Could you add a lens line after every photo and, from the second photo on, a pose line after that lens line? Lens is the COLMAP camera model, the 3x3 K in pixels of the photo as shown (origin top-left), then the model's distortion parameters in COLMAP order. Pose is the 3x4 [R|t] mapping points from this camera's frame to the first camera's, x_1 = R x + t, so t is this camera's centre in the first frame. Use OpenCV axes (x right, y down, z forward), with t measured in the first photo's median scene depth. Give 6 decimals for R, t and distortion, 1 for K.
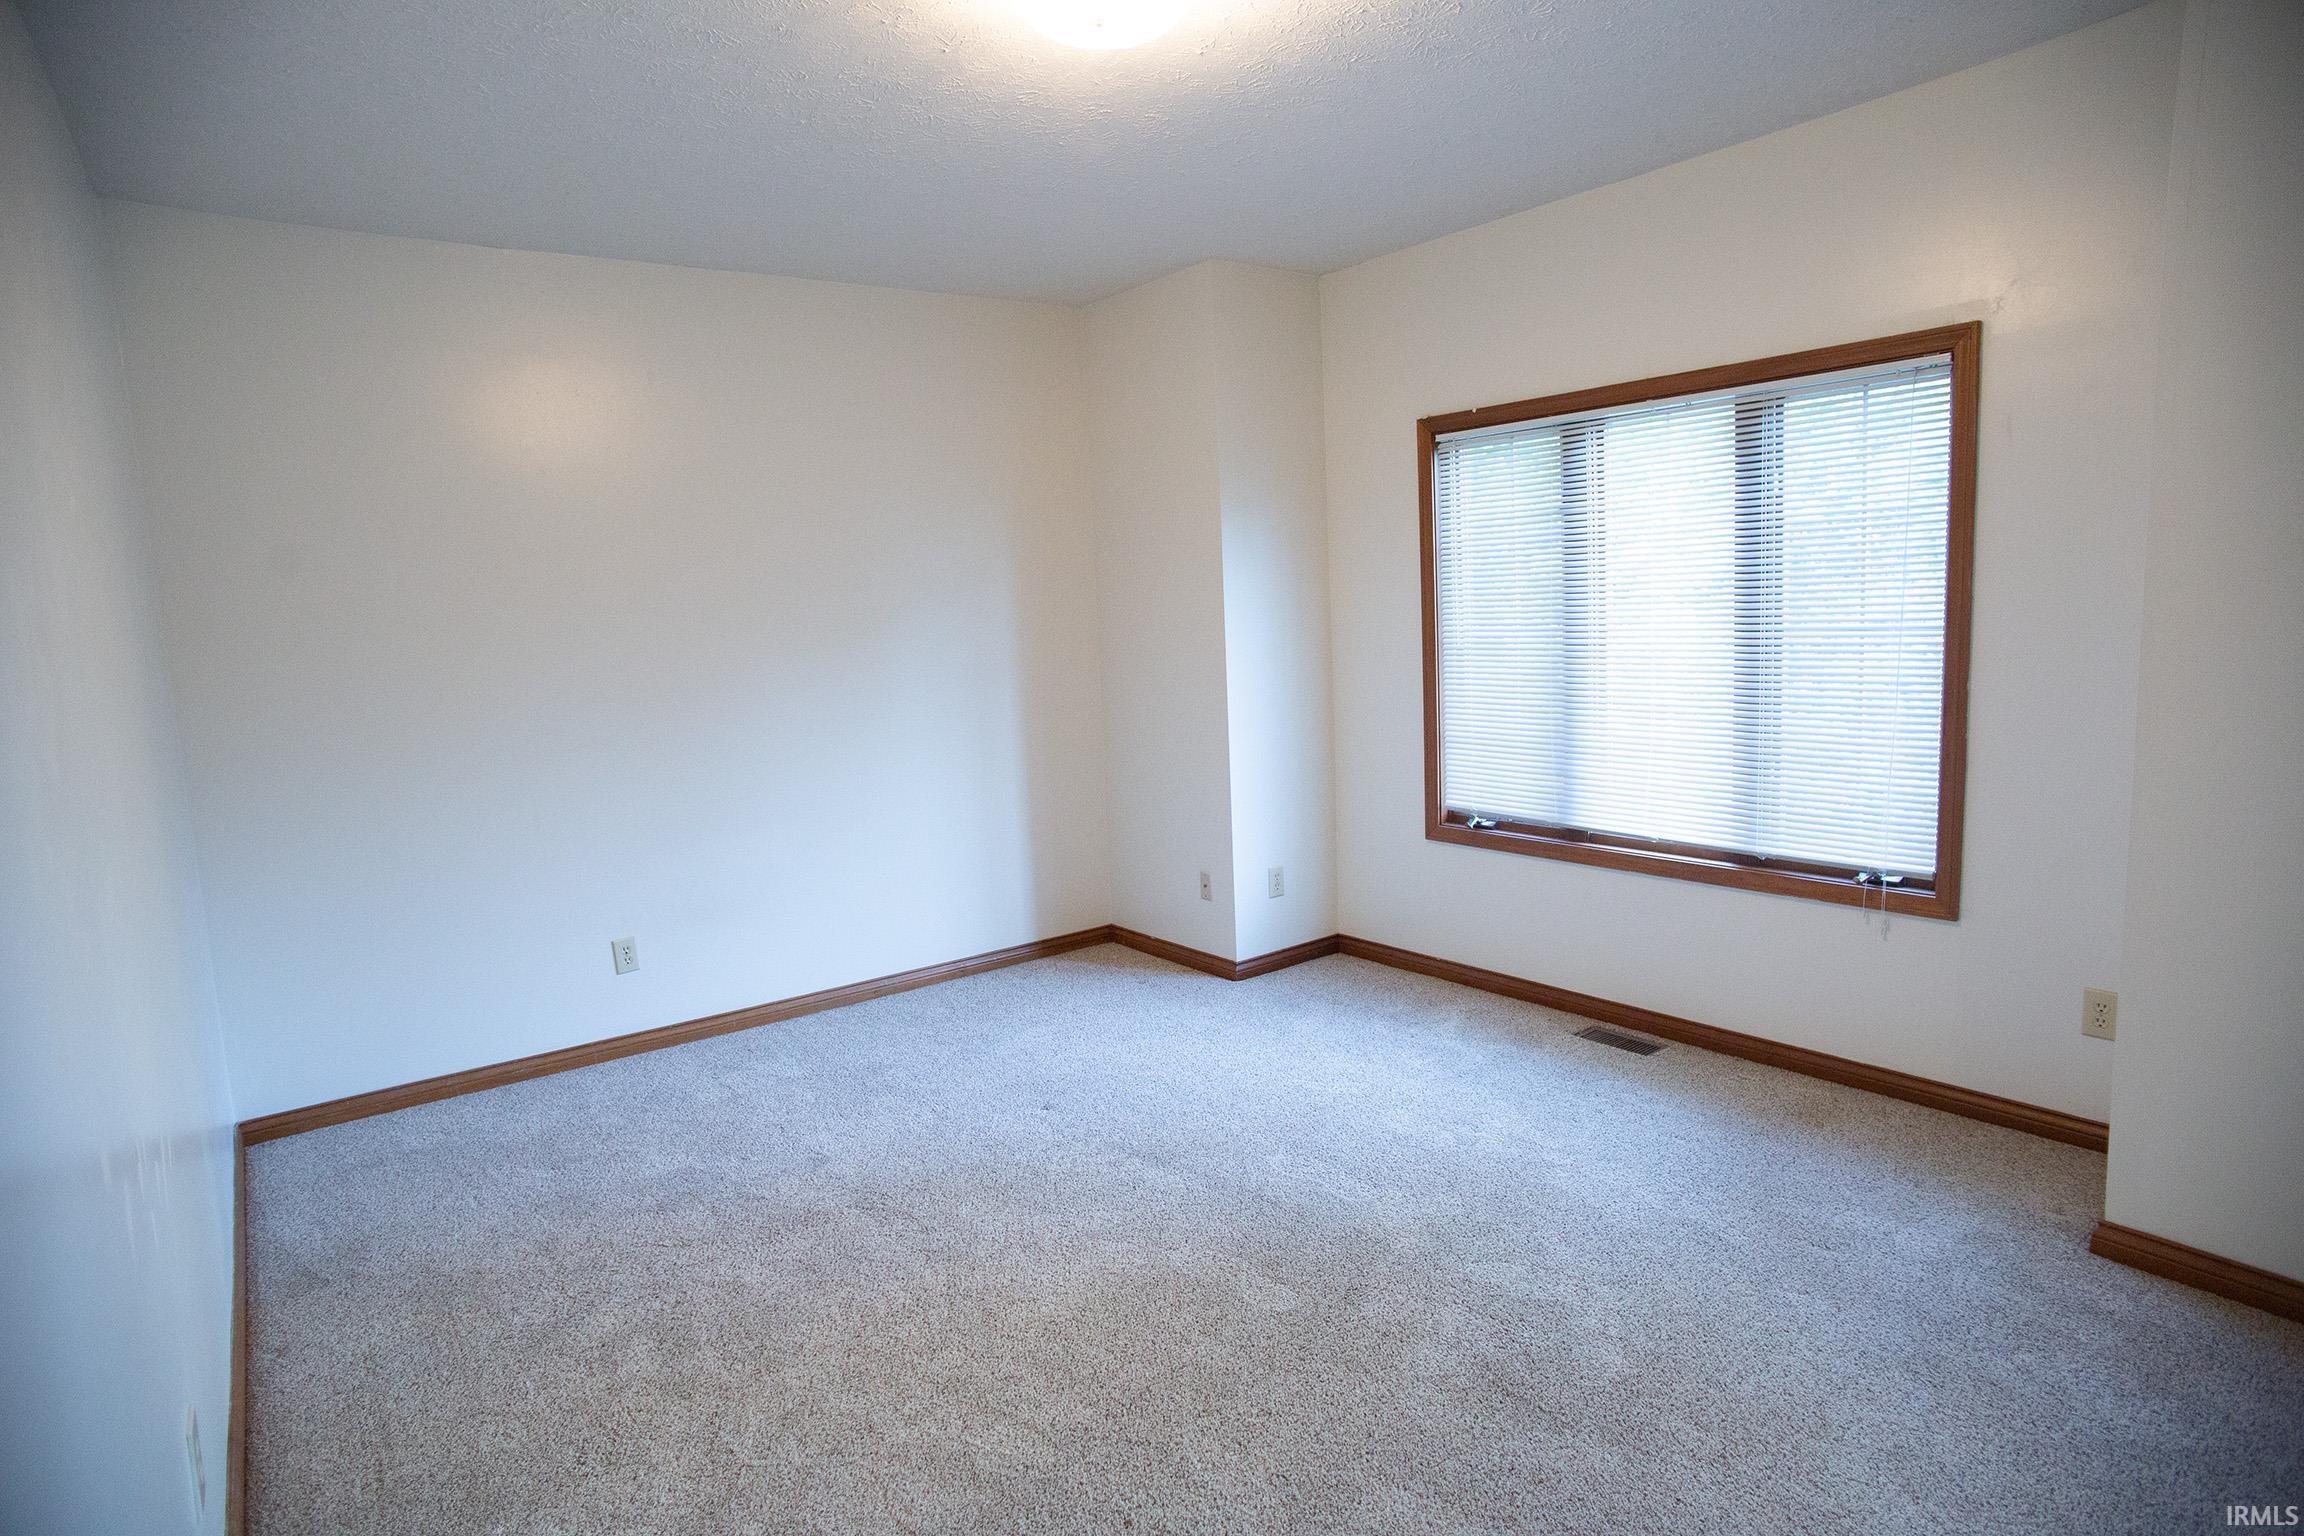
lens RADIAL K [[1251.4, 0, 1152.0], [0, 1251.4, 768.0], [0, 0, 1]] dist [-0.117090, 0.087212]
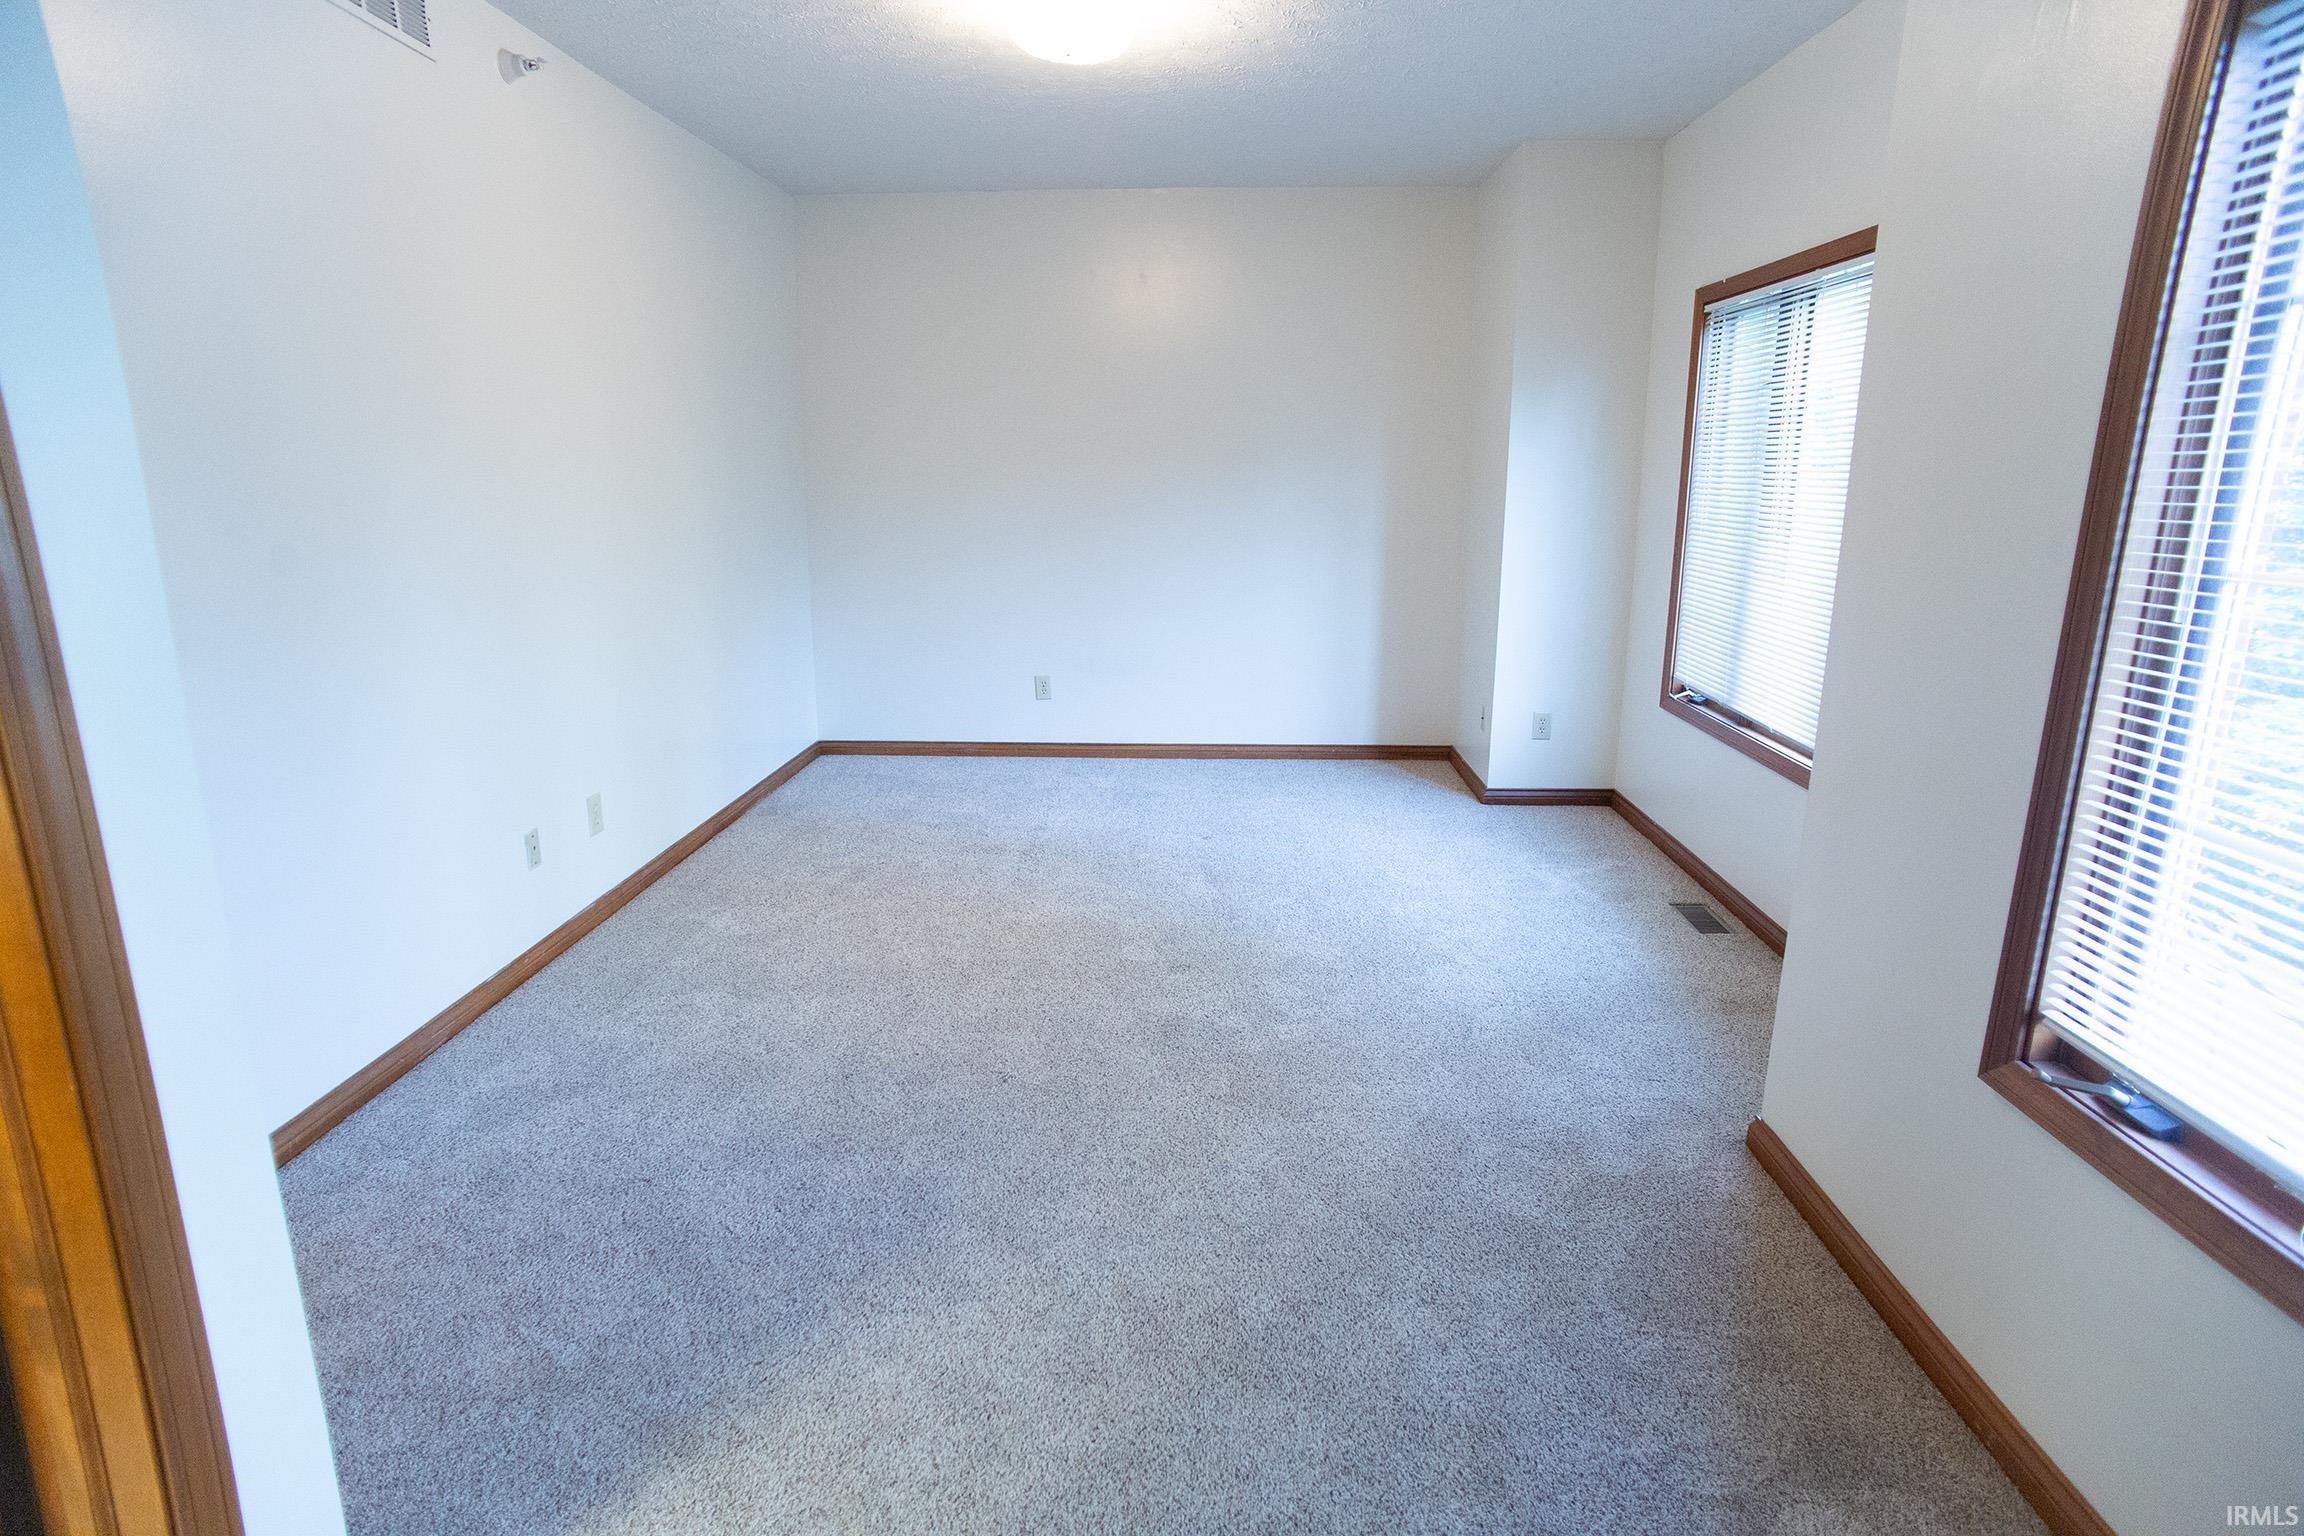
lens RADIAL K [[1251.4, 0, 1152.0], [0, 1251.4, 768.0], [0, 0, 1]] dist [-0.117090, 0.087212]
pose [[0.770116, 0.196869, -0.606766, 0.614023], [-0.119215, 0.978845, 0.166283, -0.014728], [0.626665, -0.055721, 0.777294, -0.069586]]
